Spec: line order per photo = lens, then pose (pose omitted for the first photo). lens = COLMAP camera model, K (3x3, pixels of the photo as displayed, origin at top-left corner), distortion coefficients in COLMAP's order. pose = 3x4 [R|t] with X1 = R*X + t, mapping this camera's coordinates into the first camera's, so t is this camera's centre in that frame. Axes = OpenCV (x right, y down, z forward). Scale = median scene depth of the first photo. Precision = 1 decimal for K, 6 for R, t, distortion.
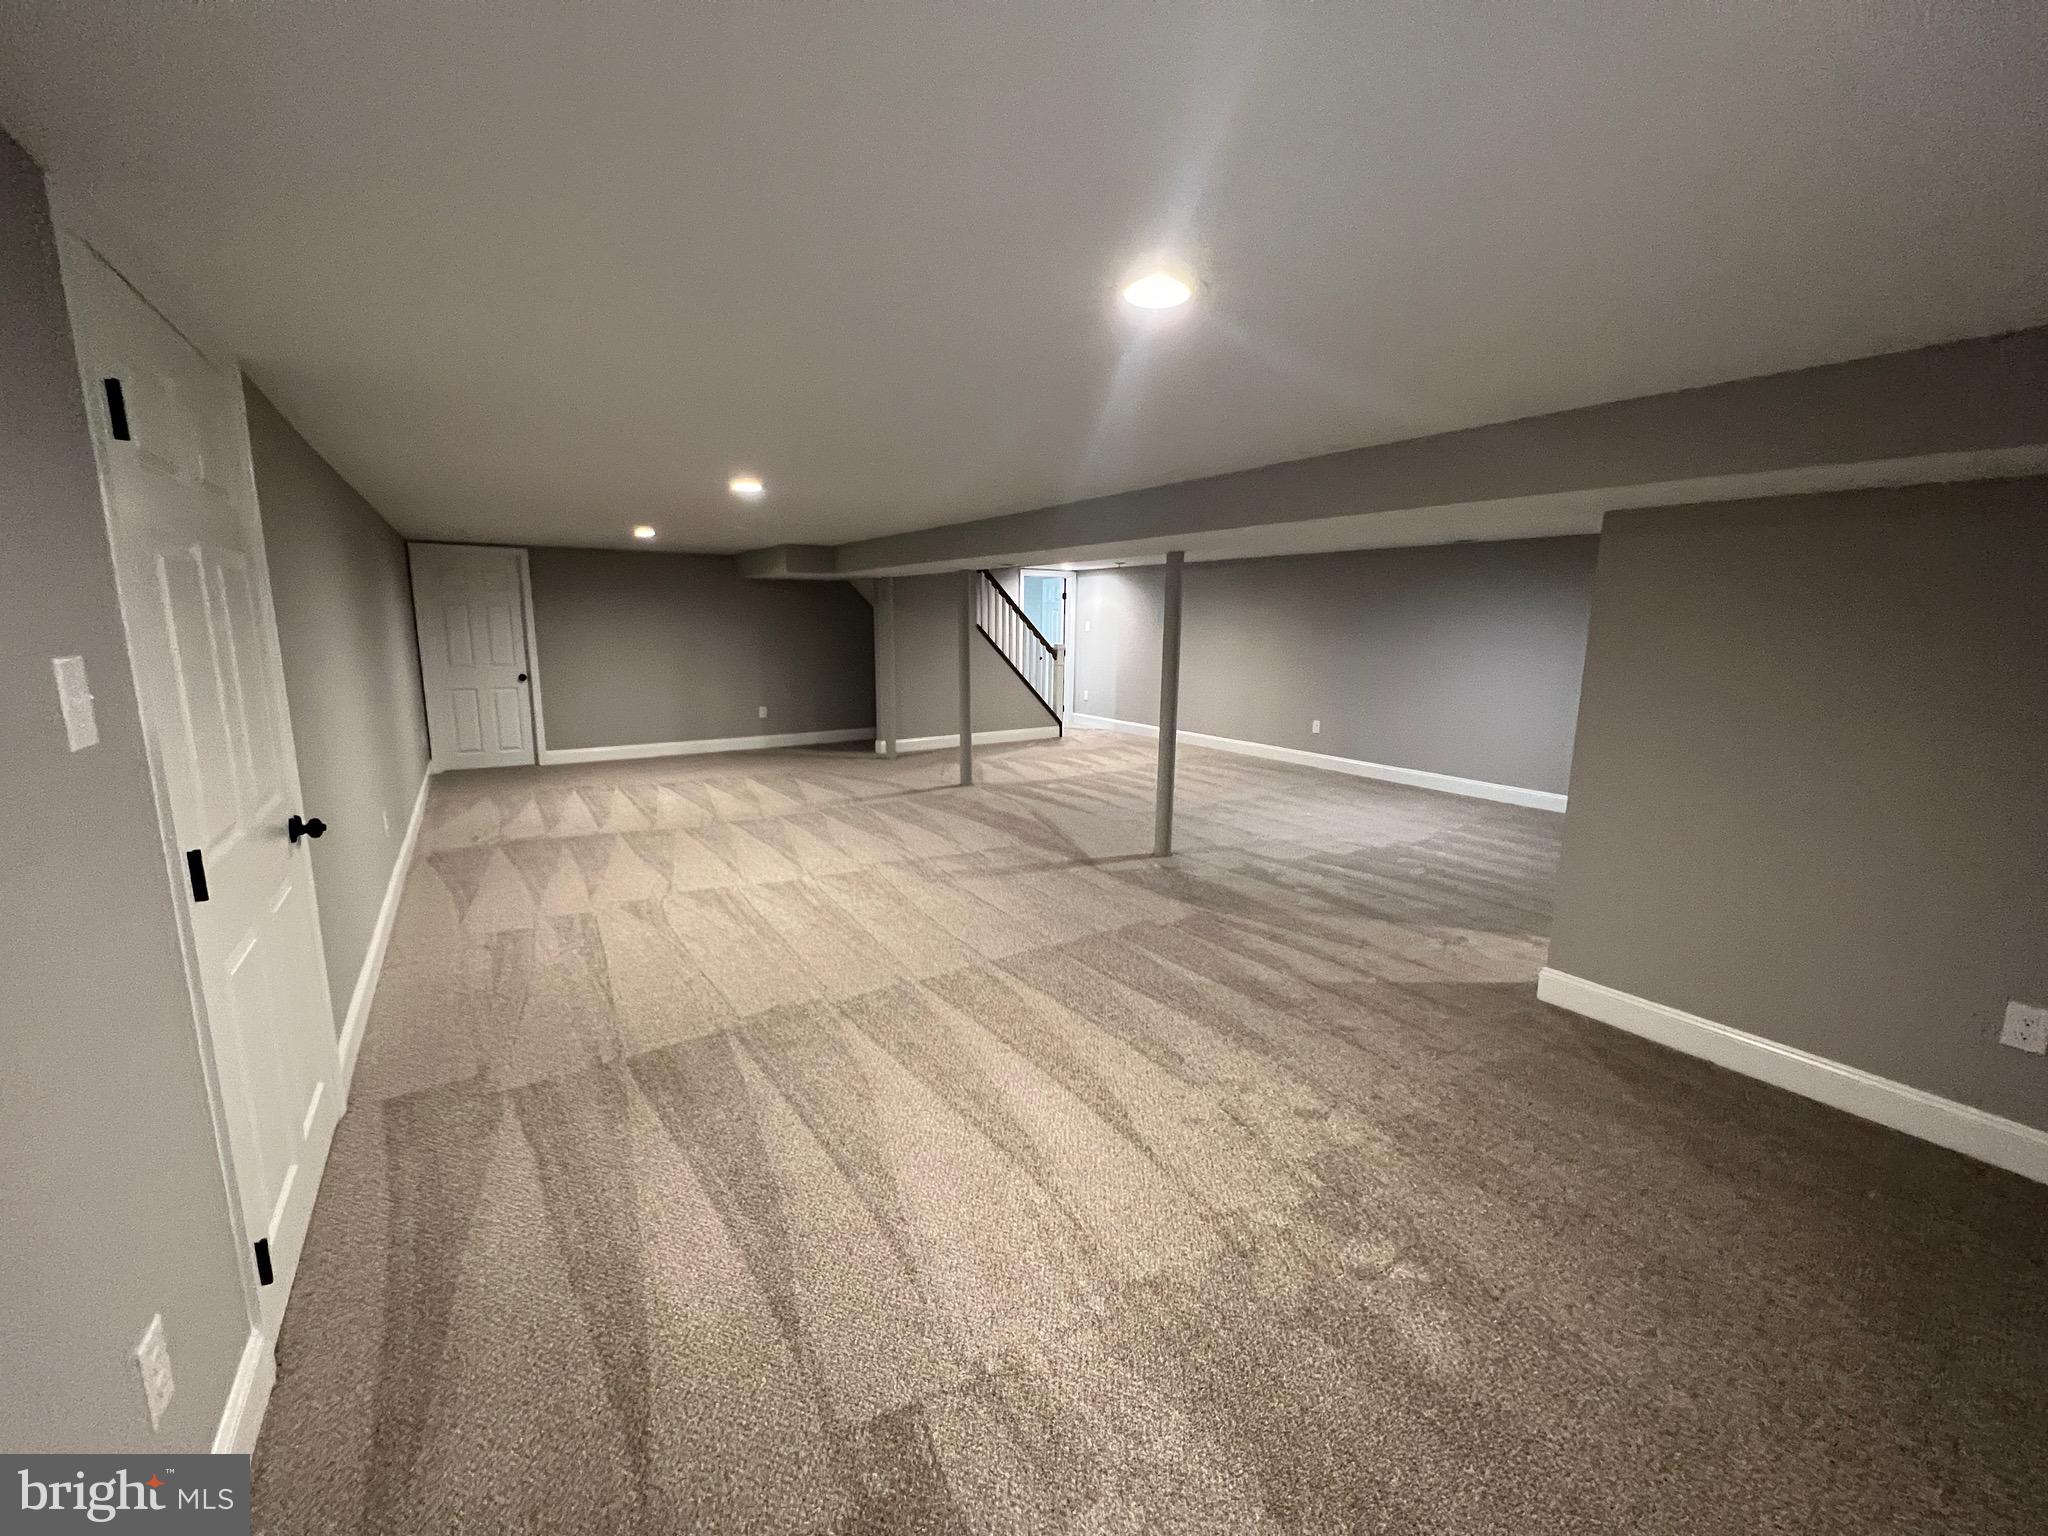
lens RADIAL K [[816.9, 0, 1019.0], [0, 816.9, 761.5], [0, 0, 1]] dist [-0.001111, -0.000158]
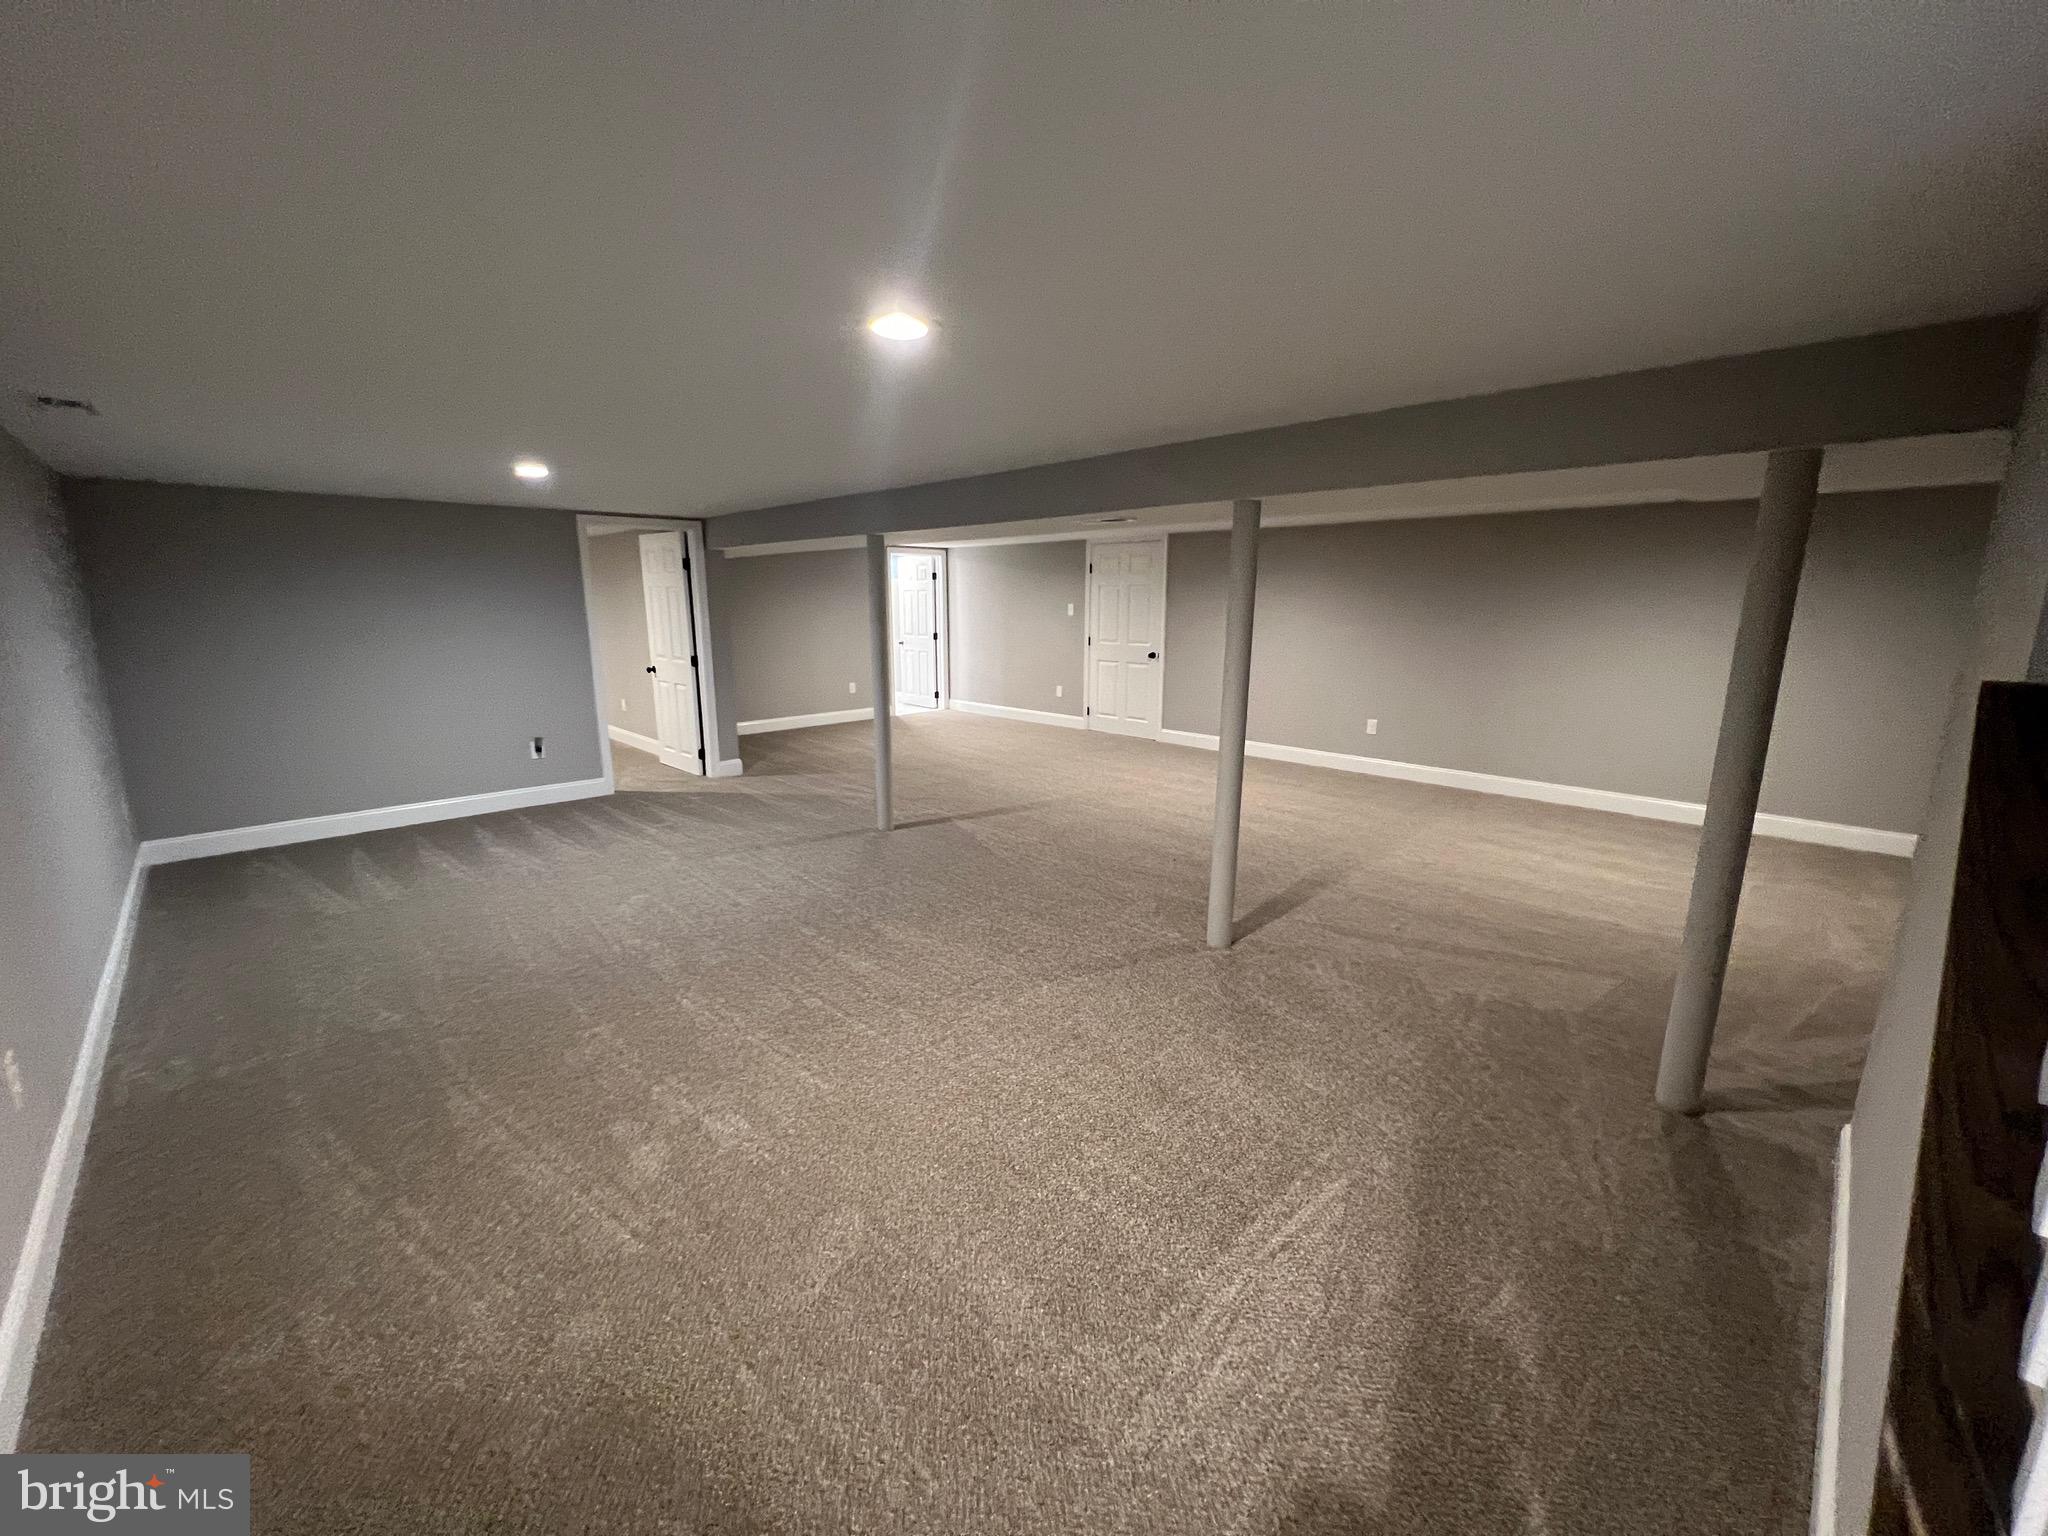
lens RADIAL K [[814.2, 0, 1026.9], [0, 814.2, 735.8], [0, 0, 1]] dist [-0.000238, -0.000014]
pose [[0.980958, -0.033775, 0.191262, -0.196577], [0.035376, 0.999362, -0.004965, -0.052704], [-0.190972, 0.011636, 0.981526, 0.287172]]
